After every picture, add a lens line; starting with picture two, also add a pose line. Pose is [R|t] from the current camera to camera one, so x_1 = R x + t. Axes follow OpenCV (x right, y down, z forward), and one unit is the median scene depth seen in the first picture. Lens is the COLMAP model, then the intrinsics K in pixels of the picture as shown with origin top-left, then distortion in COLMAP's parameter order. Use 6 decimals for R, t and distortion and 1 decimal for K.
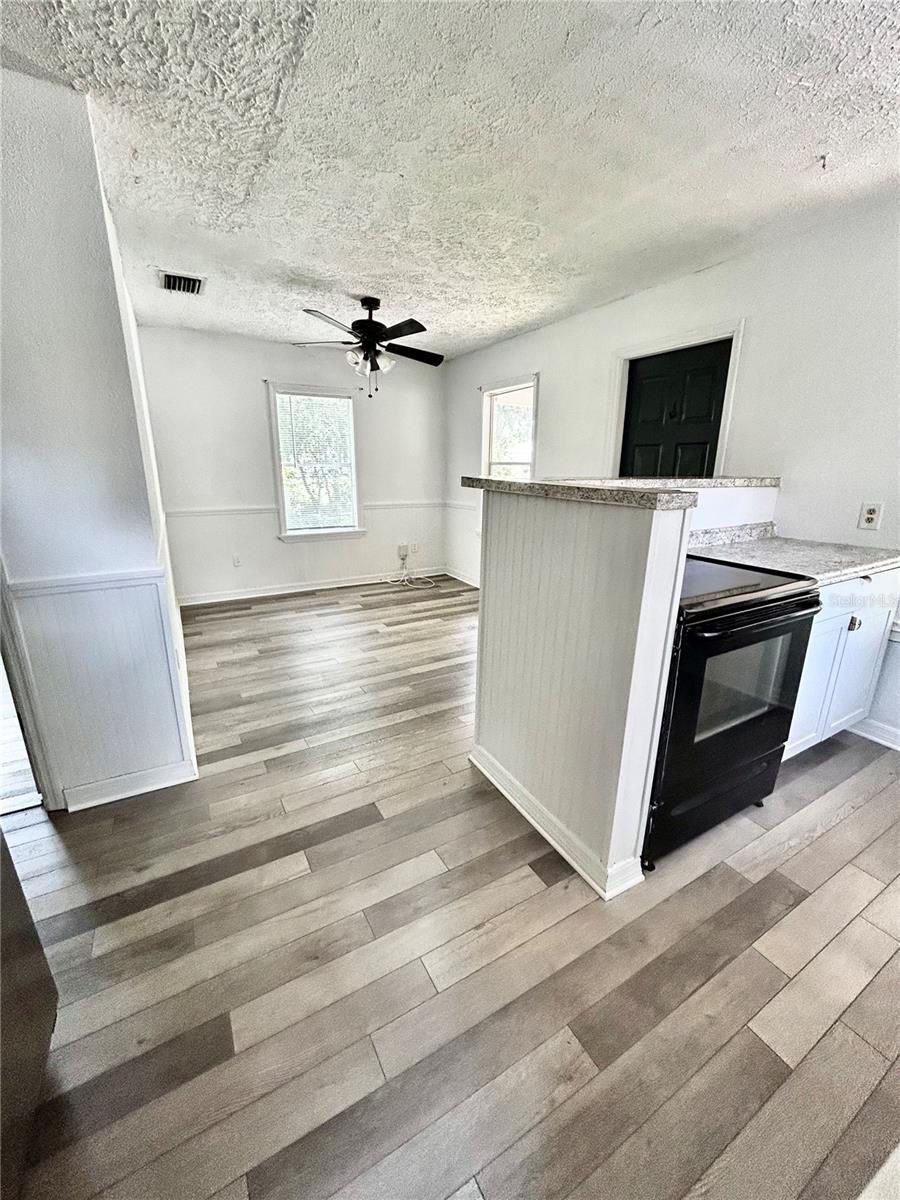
lens RADIAL K [[485.4, 0, 447.2], [0, 485.4, 600.3], [0, 0, 1]] dist [0.001313, -0.000046]
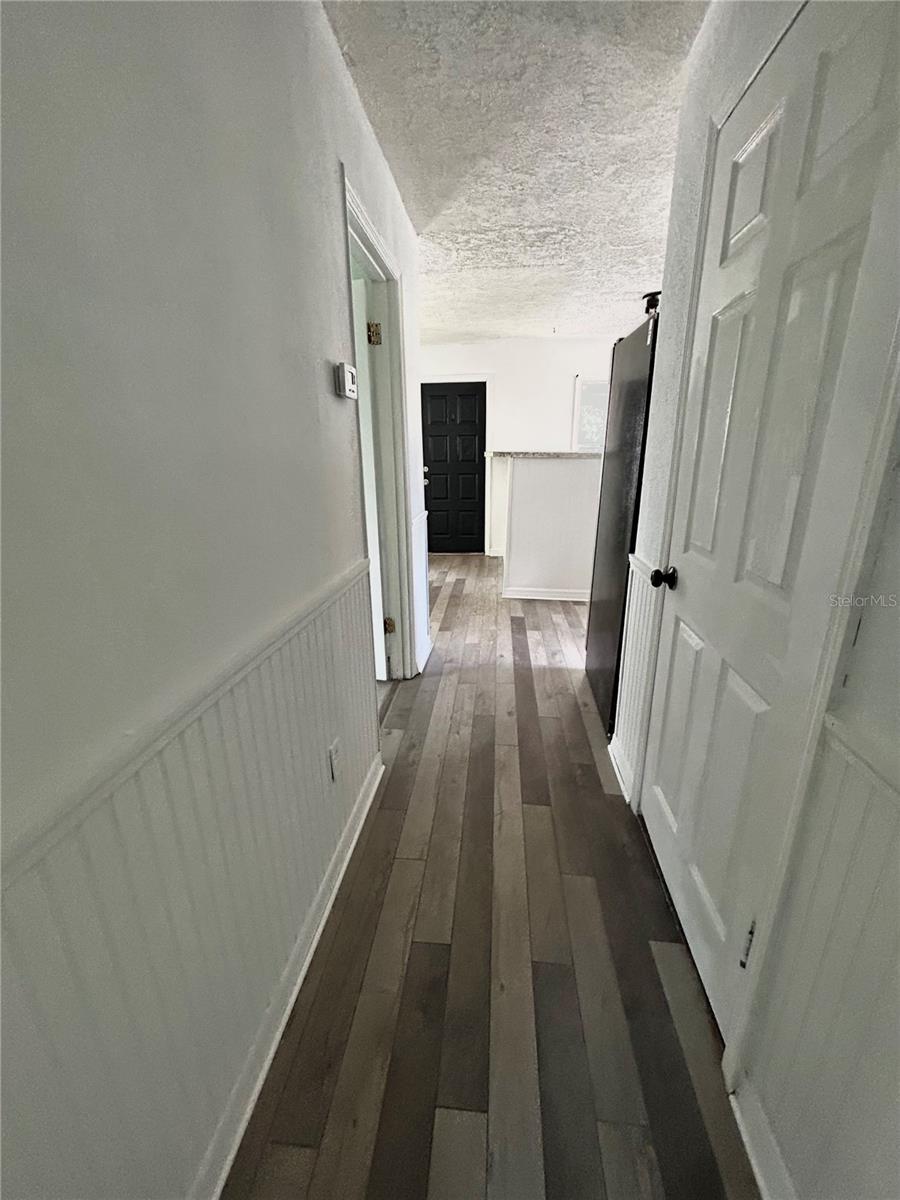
lens RADIAL K [[485.4, 0, 443.2], [0, 485.4, 602.8], [0, 0, 1]] dist [0.001313, -0.000046]
pose [[0.589821, -0.255626, 0.766007, -1.071113], [0.235576, 0.961782, 0.139566, 0.010857], [-0.772408, 0.098134, 0.627499, -0.028213]]
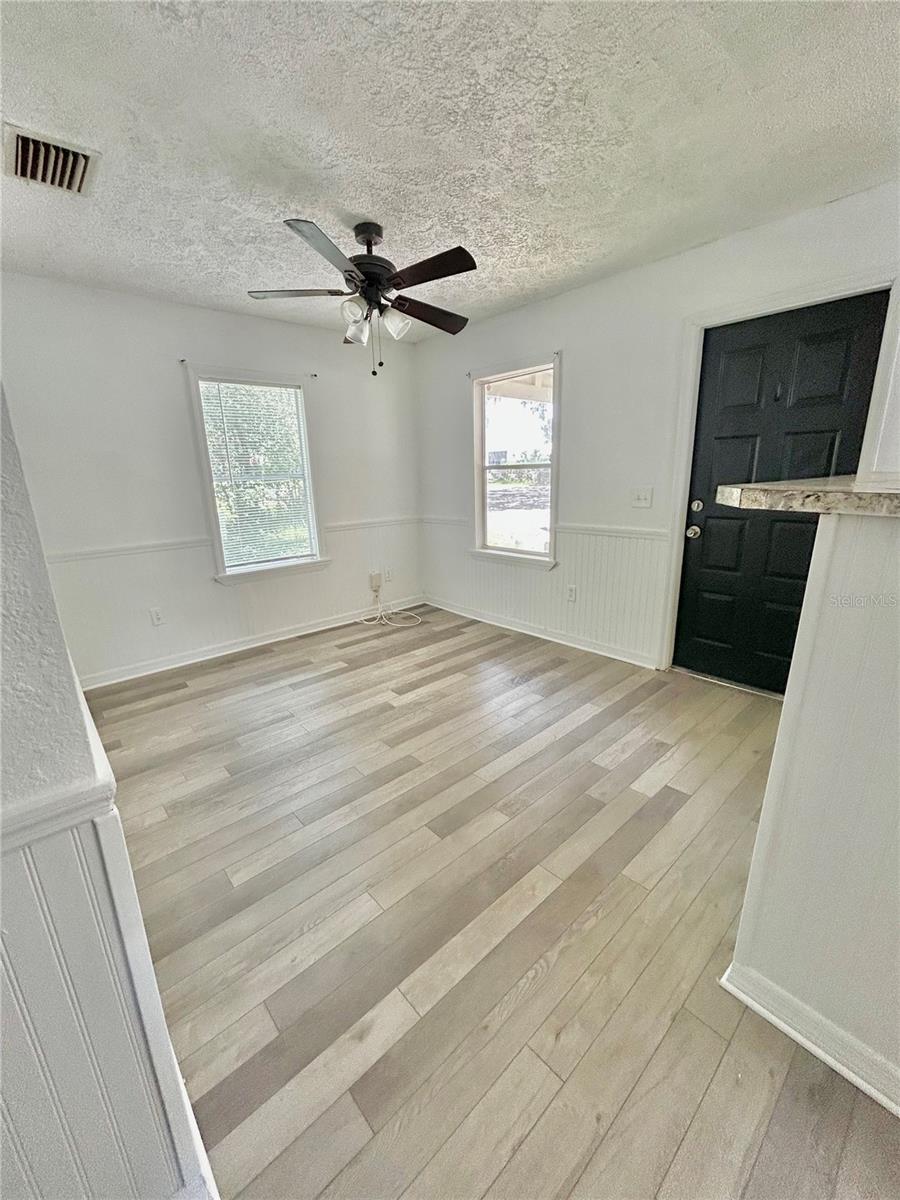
lens RADIAL K [[485.4, 0, 447.6], [0, 485.4, 601.4], [0, 0, 1]] dist [0.001313, -0.000046]
pose [[0.977763, -0.085504, 0.191488, -0.223438], [0.087232, 0.996188, -0.000596, -0.098109], [-0.190707, 0.017287, 0.981495, 0.334362]]
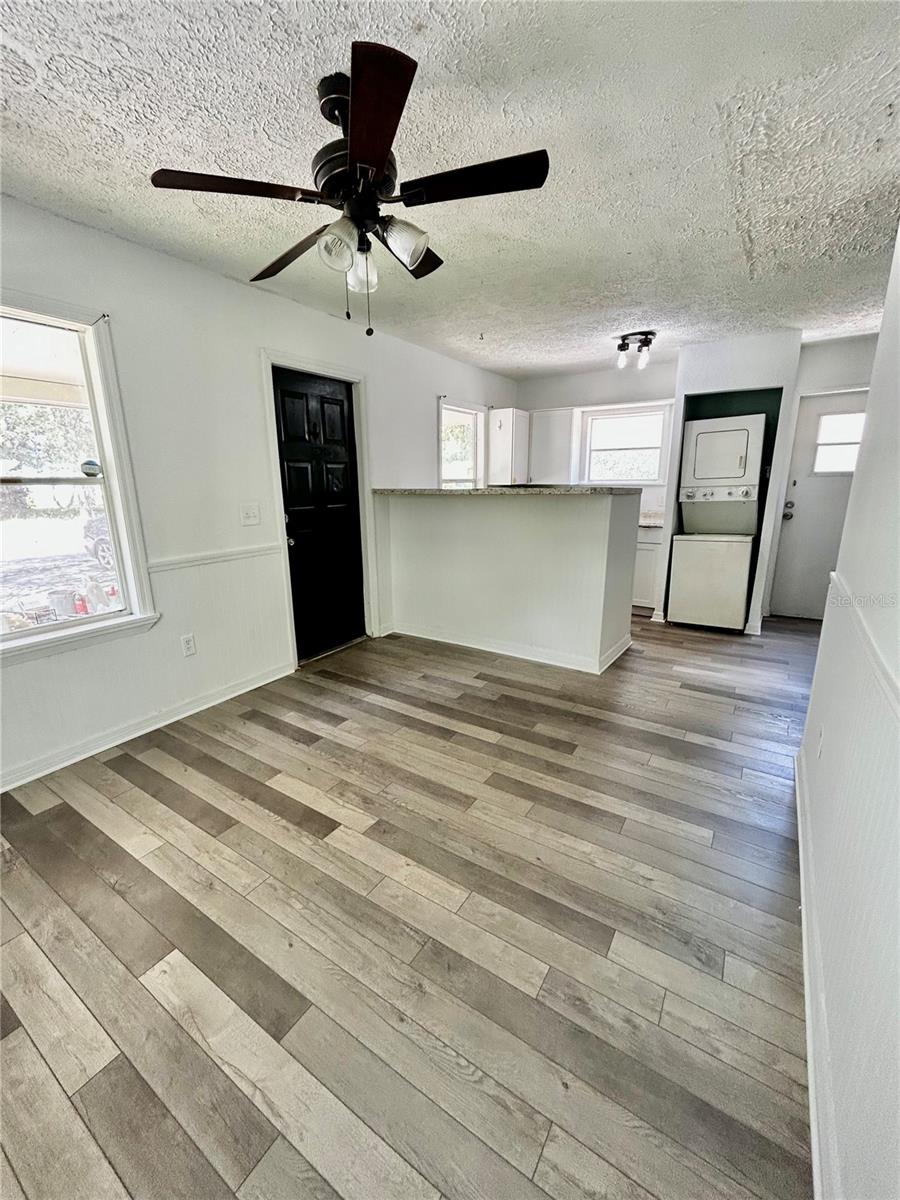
lens RADIAL K [[485.4, 0, 450.5], [0, 485.4, 600.0], [0, 0, 1]] dist [0.001313, -0.000046]
pose [[-0.458711, -0.216313, 0.861854, -0.658421], [0.244087, 0.901933, 0.356284, -0.352653], [-0.854404, 0.373799, -0.360928, 1.237208]]
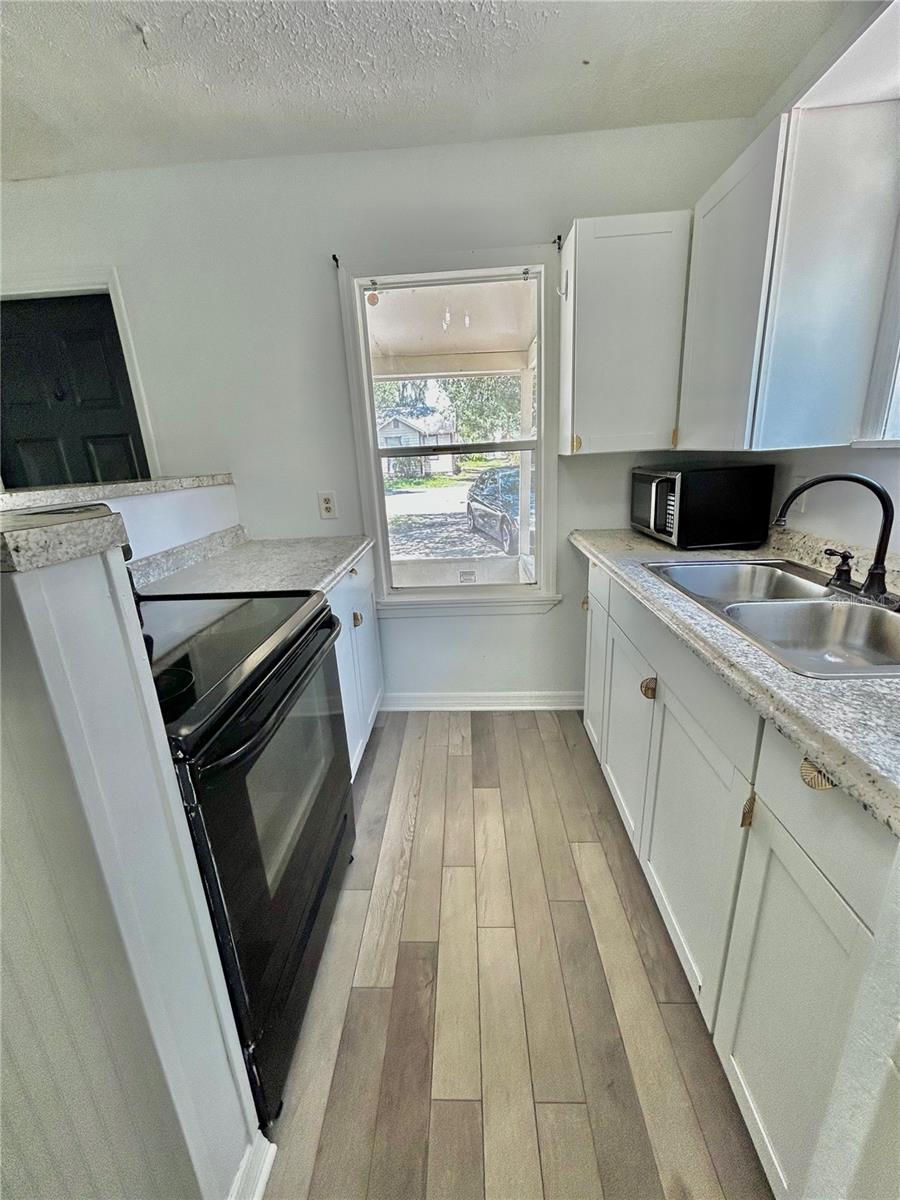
lens RADIAL K [[485.4, 0, 450.0], [0, 485.4, 599.4], [0, 0, 1]] dist [0.001313, -0.000046]
pose [[0.522011, -0.278967, 0.806028, 0.107153], [0.280544, 0.948578, 0.146613, -0.046462], [-0.805481, 0.149593, 0.573431, 0.183234]]
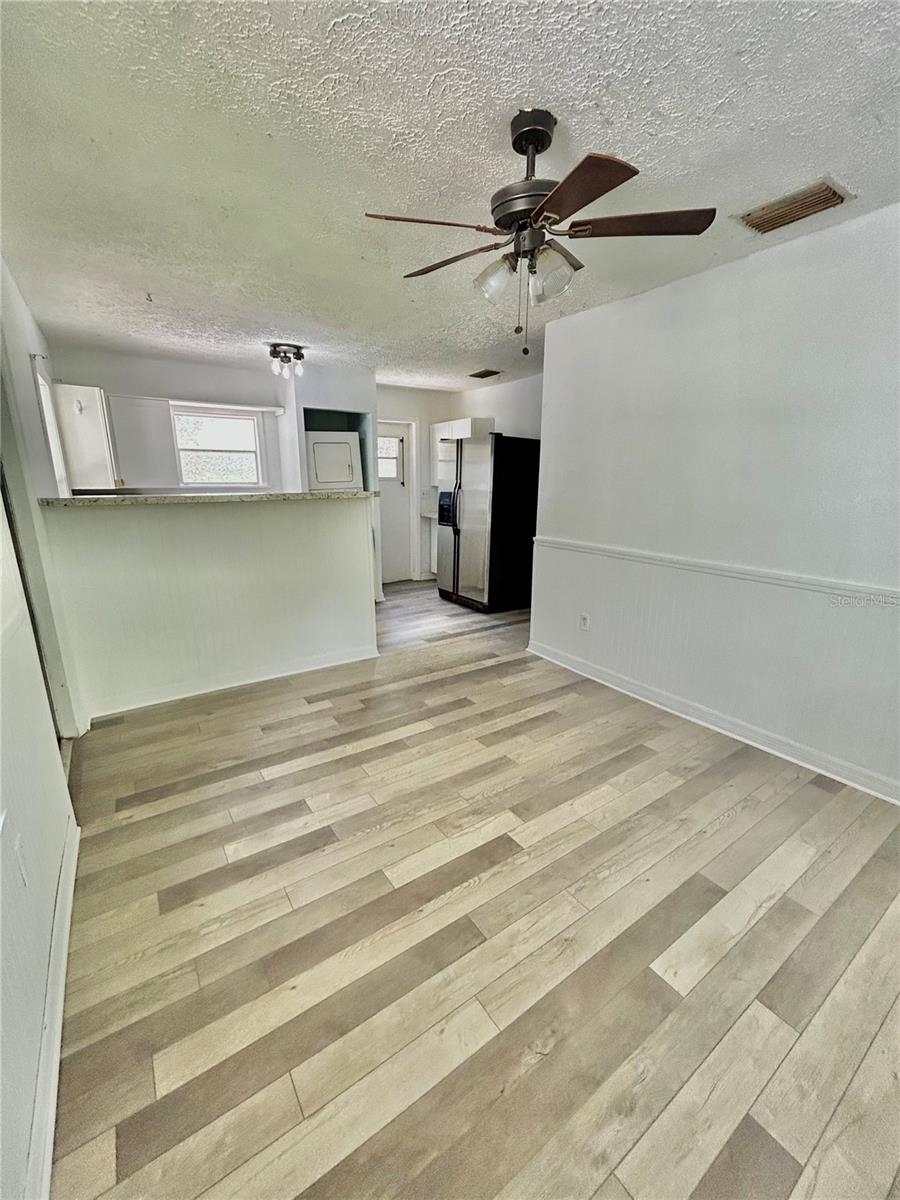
lens RADIAL K [[485.4, 0, 447.6], [0, 485.4, 600.3], [0, 0, 1]] dist [0.001313, -0.000046]
pose [[-0.996960, 0.009736, -0.077301, -0.040250], [-0.029850, 0.868727, 0.494390, -0.460356], [0.071967, 0.495195, -0.865796, 1.599557]]
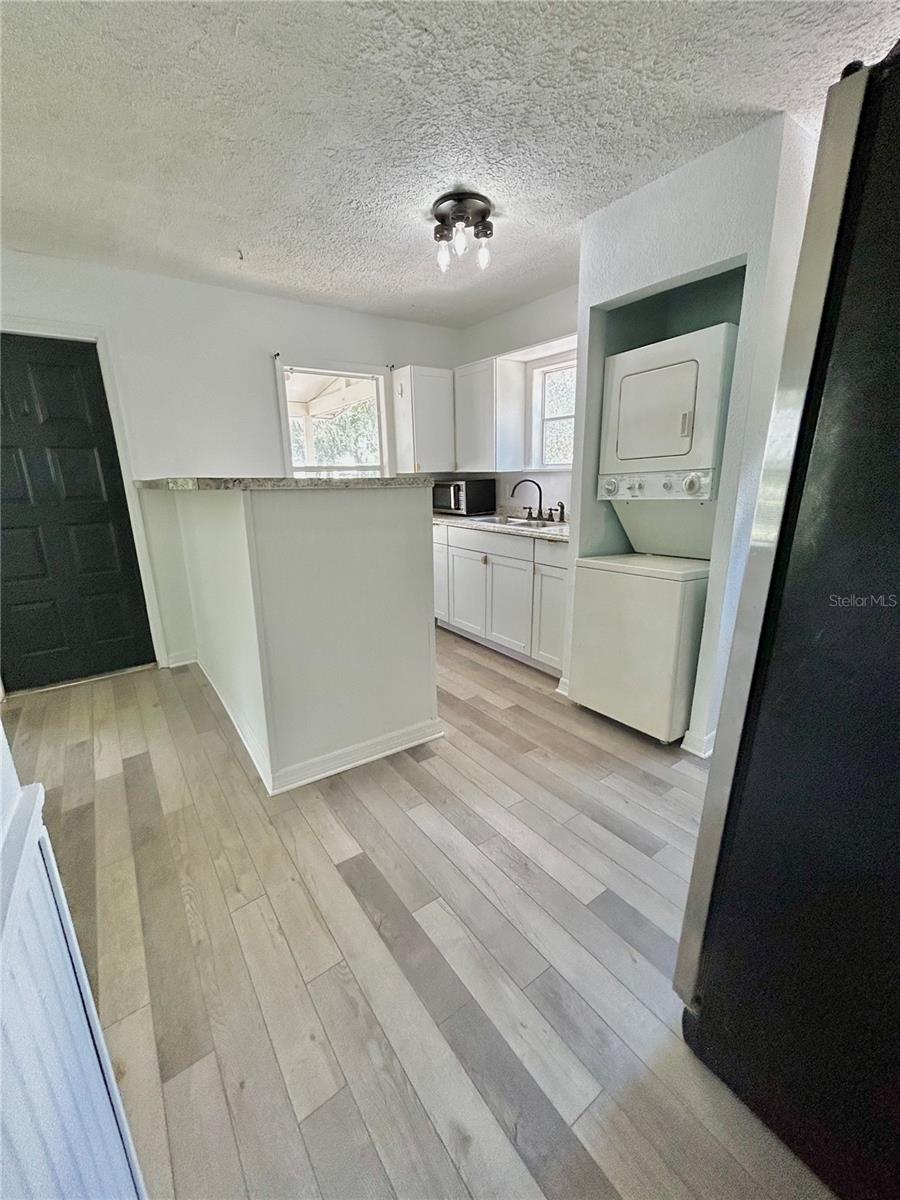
lens RADIAL K [[485.4, 0, 450.6], [0, 485.4, 601.6], [0, 0, 1]] dist [0.001313, -0.000046]
pose [[-0.105984, -0.261992, 0.959233, -0.497399], [0.286769, 0.915626, 0.281767, -0.103197], [-0.952119, 0.304941, -0.021911, 0.403323]]
